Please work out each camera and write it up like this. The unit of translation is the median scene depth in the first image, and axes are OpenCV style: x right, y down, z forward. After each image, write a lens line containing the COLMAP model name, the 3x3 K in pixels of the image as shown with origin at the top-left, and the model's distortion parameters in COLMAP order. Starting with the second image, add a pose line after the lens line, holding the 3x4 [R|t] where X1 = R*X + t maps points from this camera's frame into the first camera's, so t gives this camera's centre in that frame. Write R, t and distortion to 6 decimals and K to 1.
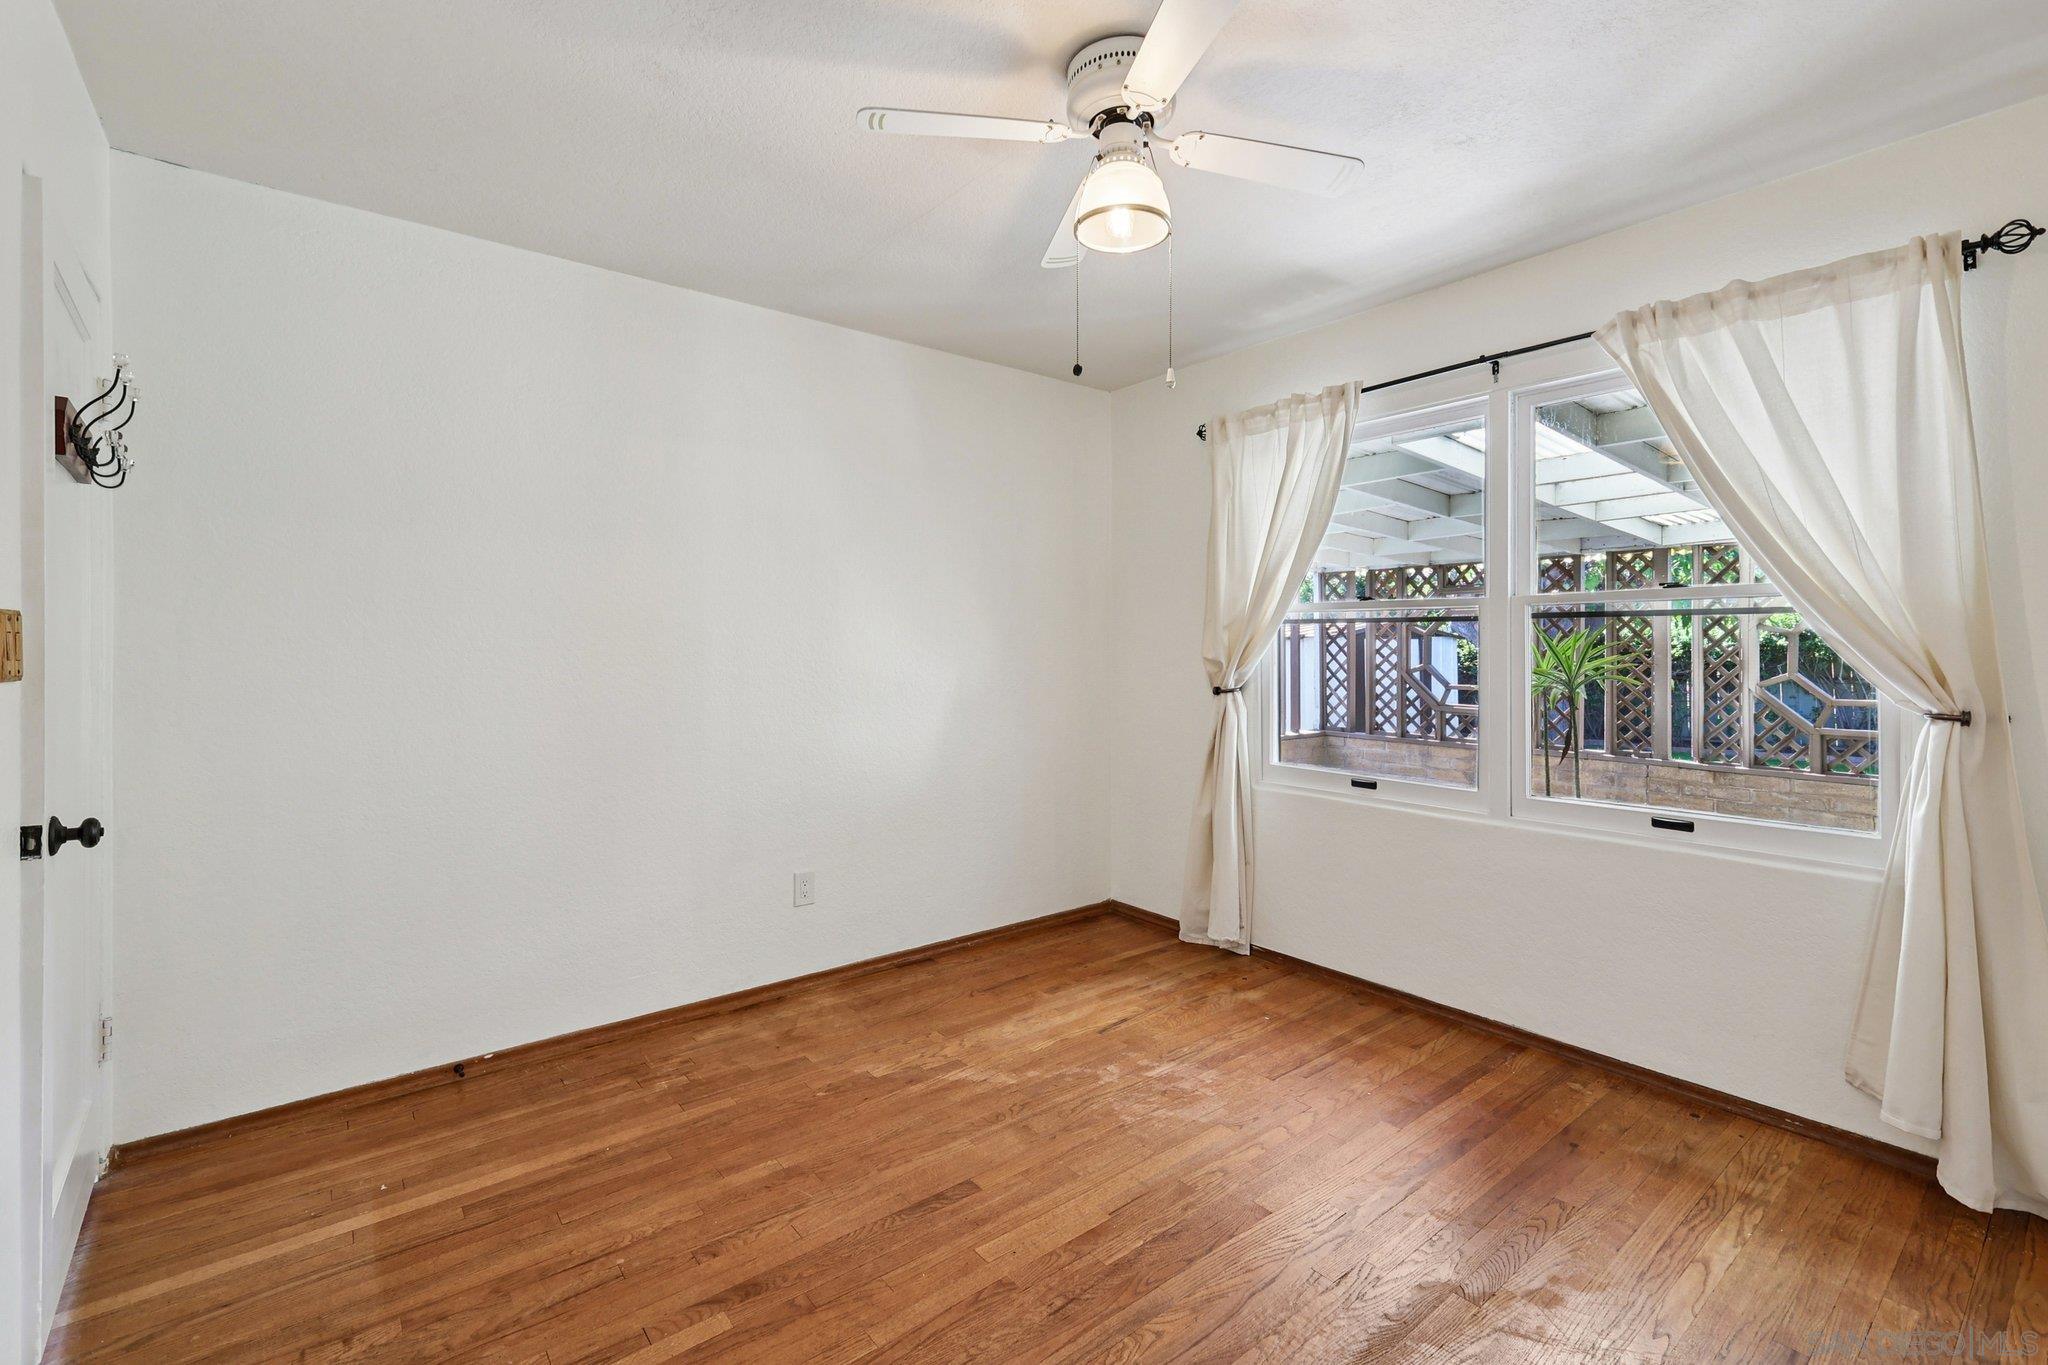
lens RADIAL K [[891.2, 0, 1015.8], [0, 891.2, 653.9], [0, 0, 1]] dist [0.003828, -0.000168]
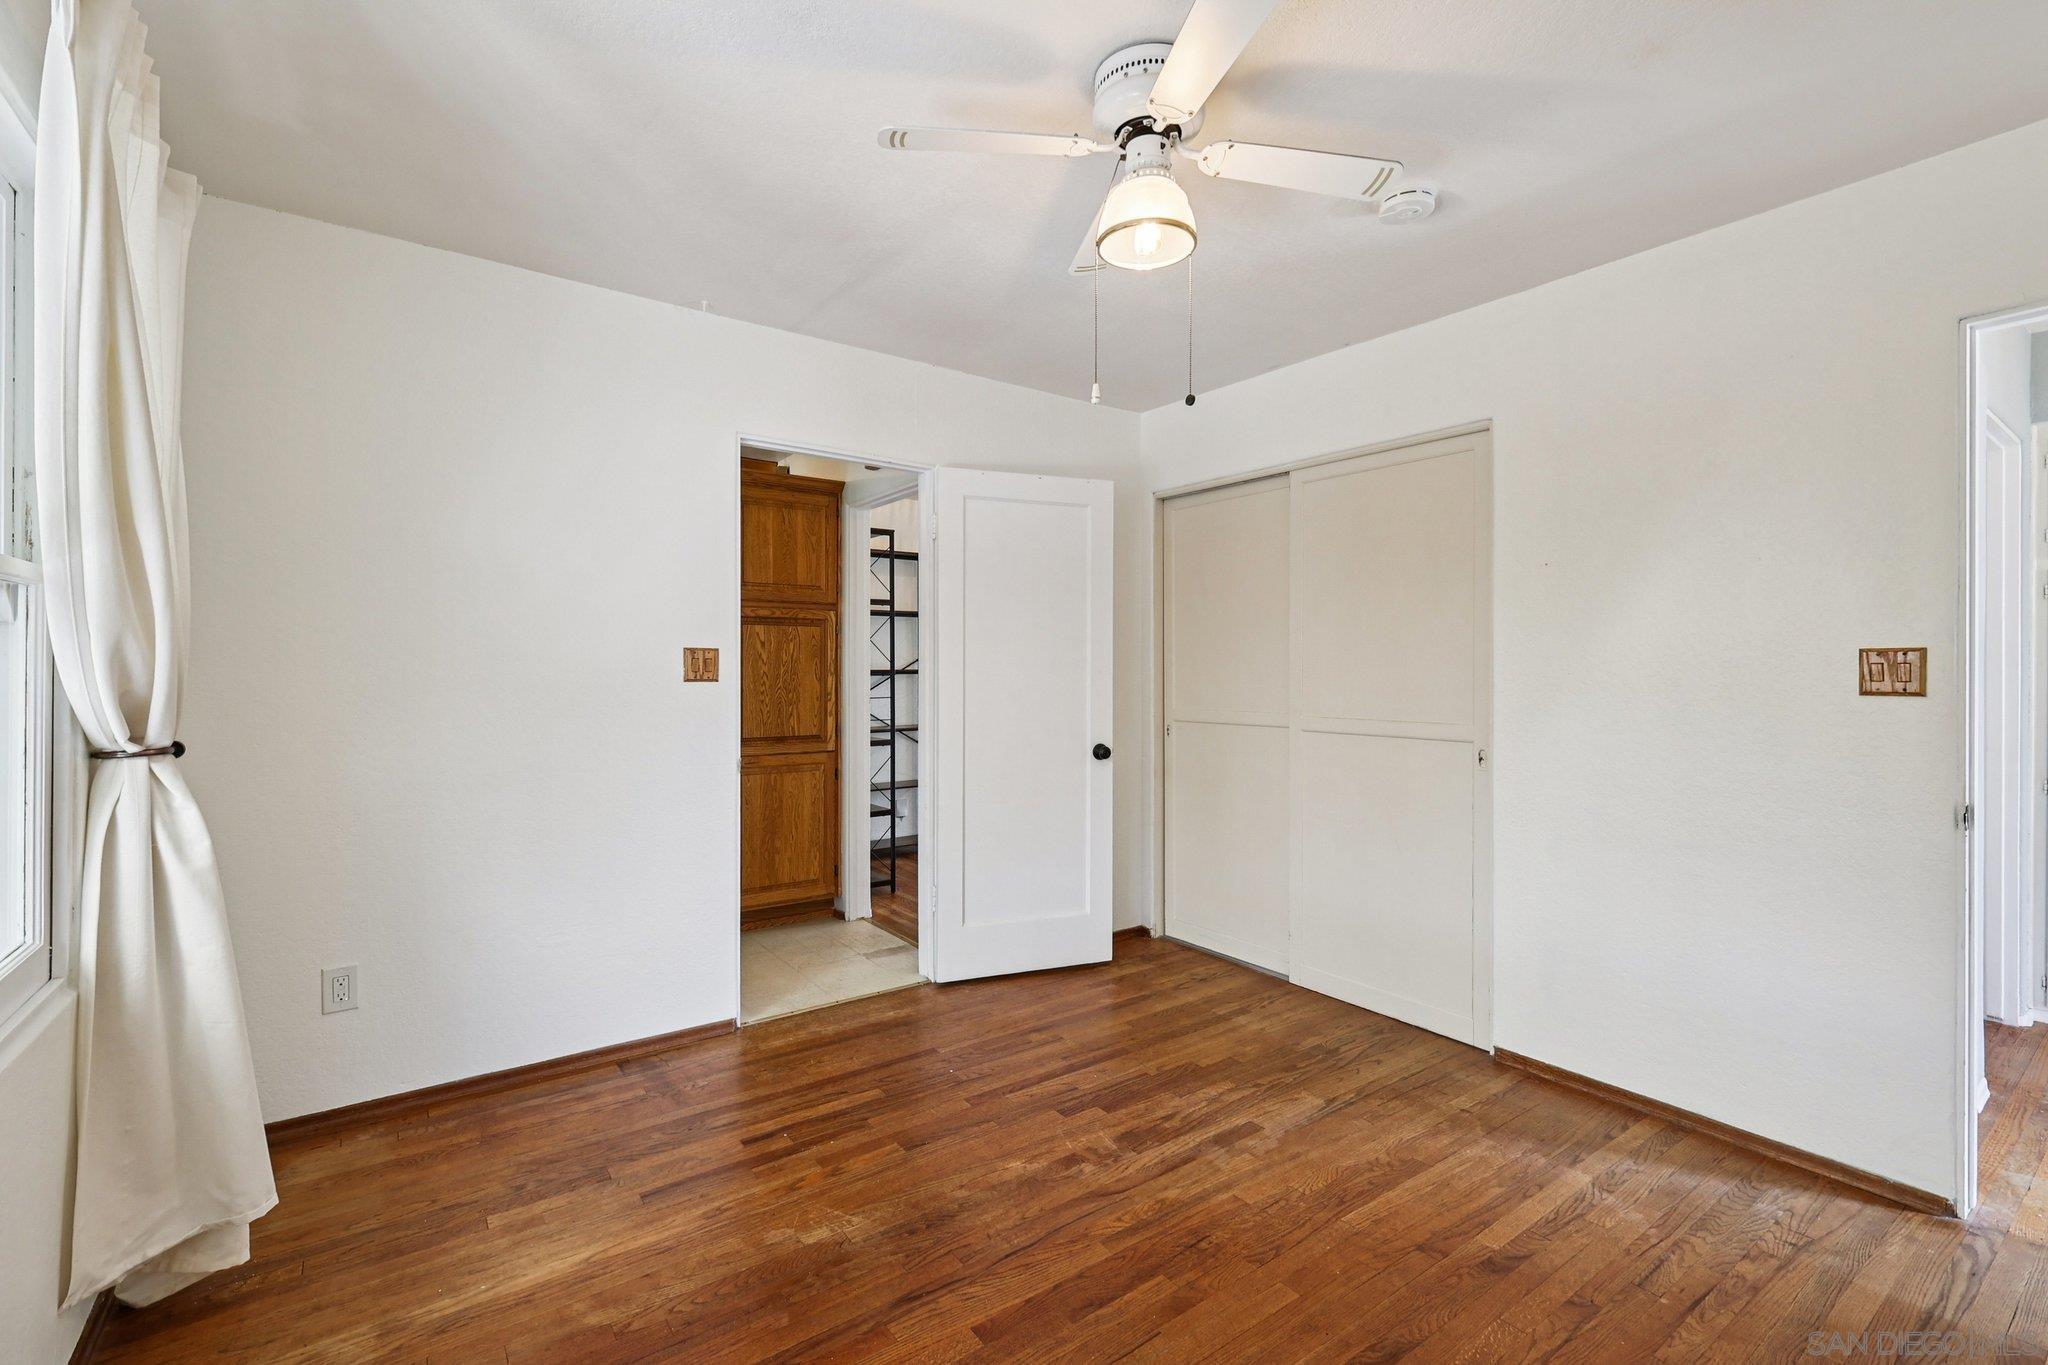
lens RADIAL K [[891.2, 0, 1021.0], [0, 891.2, 666.1], [0, 0, 1]] dist [0.003828, -0.000168]
pose [[-0.998868, -0.003663, 0.047431, 0.137175], [-0.003714, 0.999993, -0.000992, -0.007988], [-0.047427, -0.001167, -0.998874, 1.283583]]
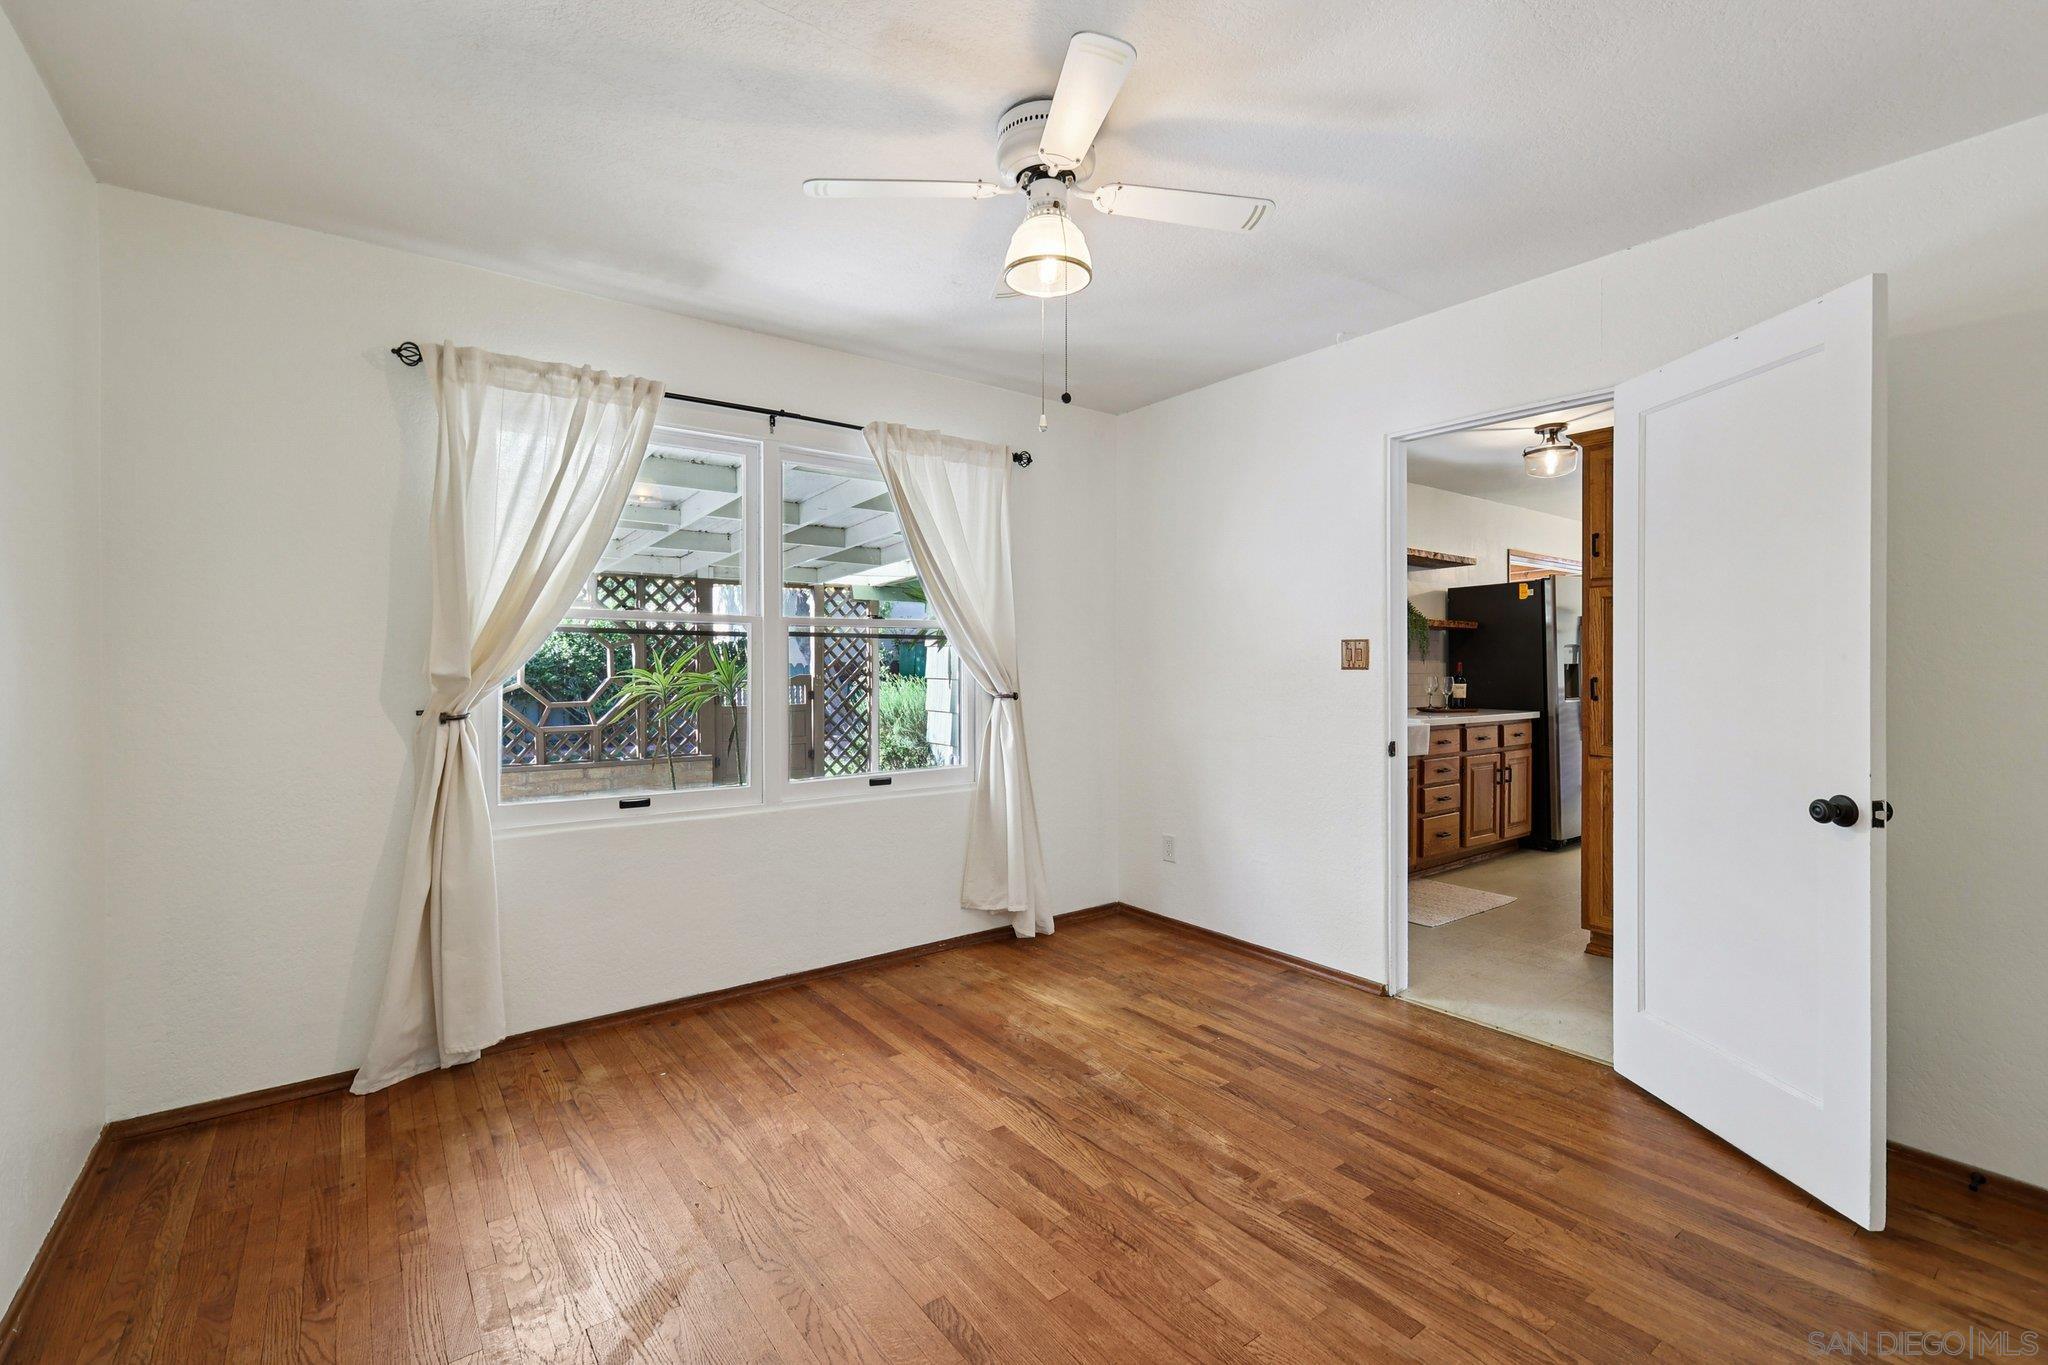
lens RADIAL K [[891.2, 0, 1027.5], [0, 891.2, 673.6], [0, 0, 1]] dist [0.003828, -0.000168]
pose [[0.026899, -0.012834, 0.999556, -0.632334], [0.007249, 0.999894, 0.012644, -0.001617], [-0.999612, 0.006906, 0.026989, 0.643607]]
